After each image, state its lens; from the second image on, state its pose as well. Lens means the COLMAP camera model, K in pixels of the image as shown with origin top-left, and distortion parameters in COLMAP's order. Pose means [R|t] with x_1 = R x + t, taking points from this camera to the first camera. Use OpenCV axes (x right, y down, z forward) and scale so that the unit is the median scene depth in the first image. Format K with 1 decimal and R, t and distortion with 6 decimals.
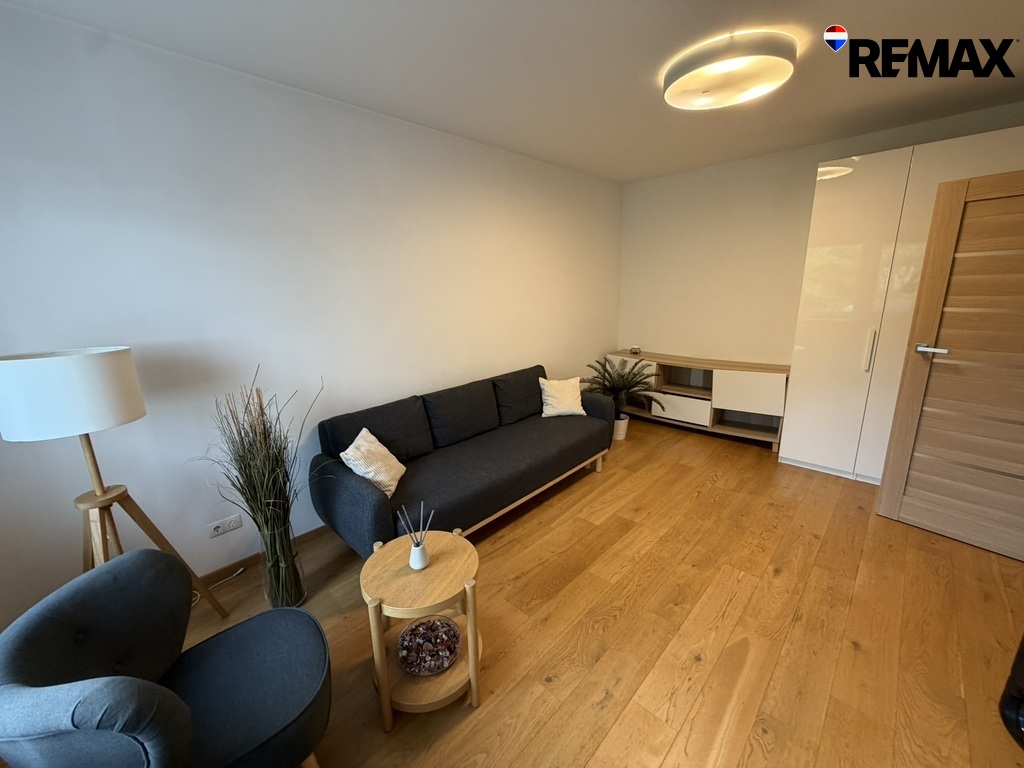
lens RADIAL K [[412.3, 0, 506.9], [0, 412.3, 385.6], [0, 0, 1]] dist [0.008682, -0.001076]
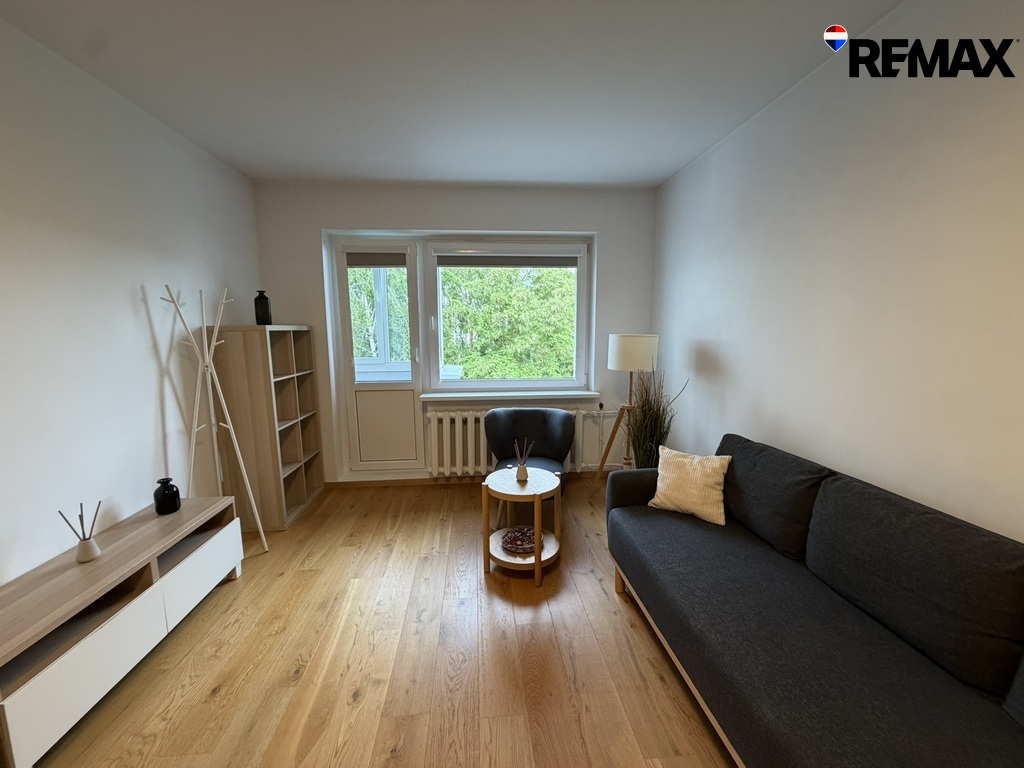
lens RADIAL K [[412.3, 0, 509.4], [0, 412.3, 385.9], [0, 0, 1]] dist [0.008682, -0.001076]
pose [[-0.650843, 0.136890, -0.746769, 0.809524], [-0.157944, 0.937677, 0.309540, -0.318196], [0.742601, 0.319410, -0.588660, 1.531531]]
